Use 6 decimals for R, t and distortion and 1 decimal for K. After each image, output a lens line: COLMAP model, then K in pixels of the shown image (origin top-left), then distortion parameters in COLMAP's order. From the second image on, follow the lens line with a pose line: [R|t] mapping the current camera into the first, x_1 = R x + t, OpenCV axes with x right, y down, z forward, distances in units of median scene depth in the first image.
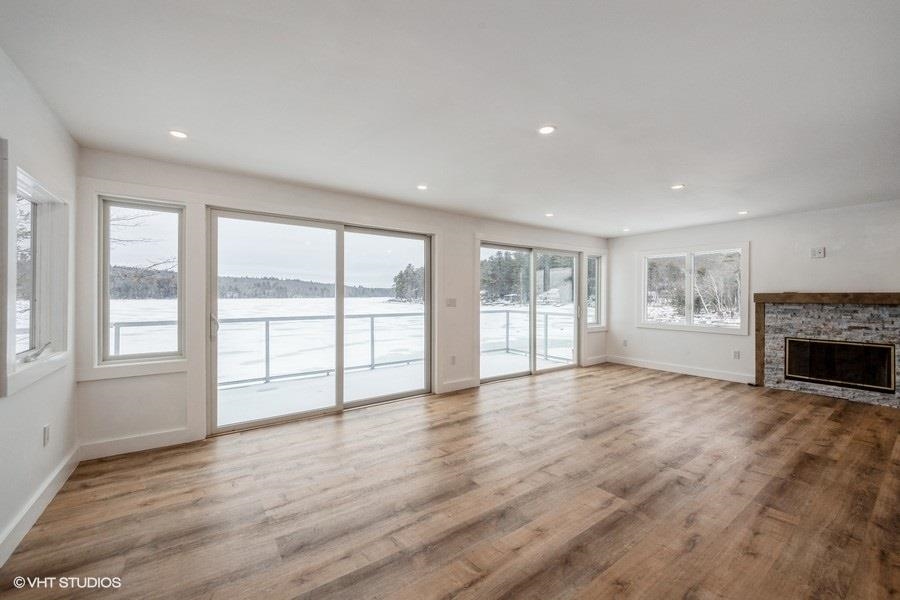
lens RADIAL K [[359.6, 0, 446.8], [0, 359.6, 298.2], [0, 0, 1]] dist [0.009820, -0.001114]
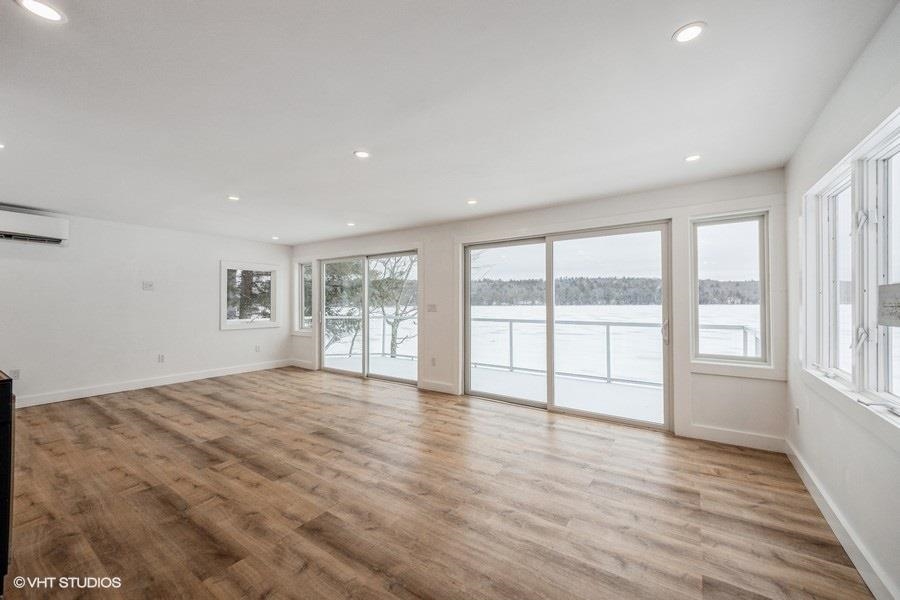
lens RADIAL K [[346.0, 0, 440.2], [0, 346.0, 300.4], [0, 0, 1]] dist [0.003063, -0.001173]
pose [[0.325201, -0.006975, -0.945619, 1.118683], [-0.002468, 0.999963, -0.008225, -0.002377], [0.945642, 0.005009, 0.325171, 0.761345]]
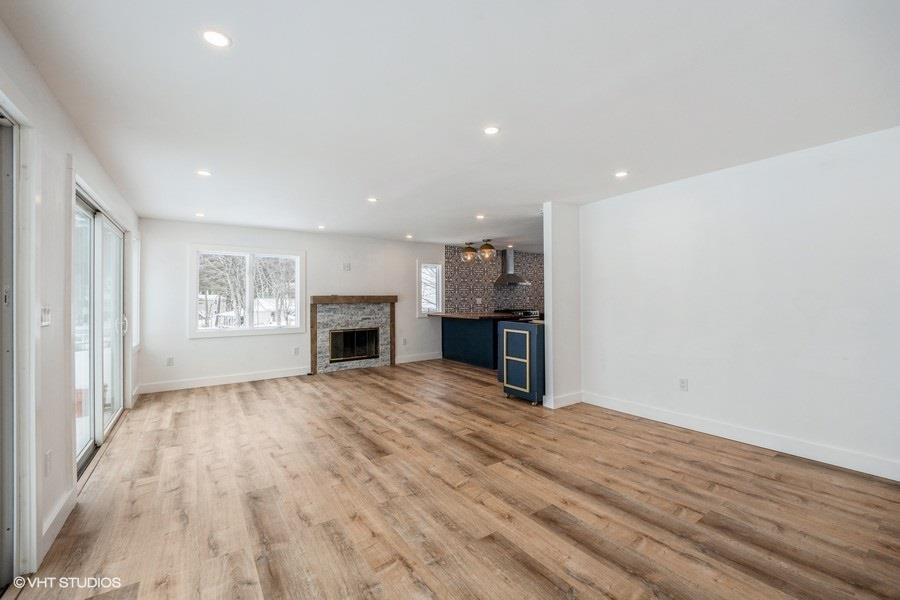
lens RADIAL K [[376.4, 0, 454.2], [0, 376.4, 290.5], [0, 0, 1]] dist [0.003615, -0.000297]
pose [[0.005831, 0.016373, 0.999849, -0.433558], [0.013586, 0.999772, -0.016451, -0.005369], [-0.999891, 0.013680, 0.005607, 0.612441]]
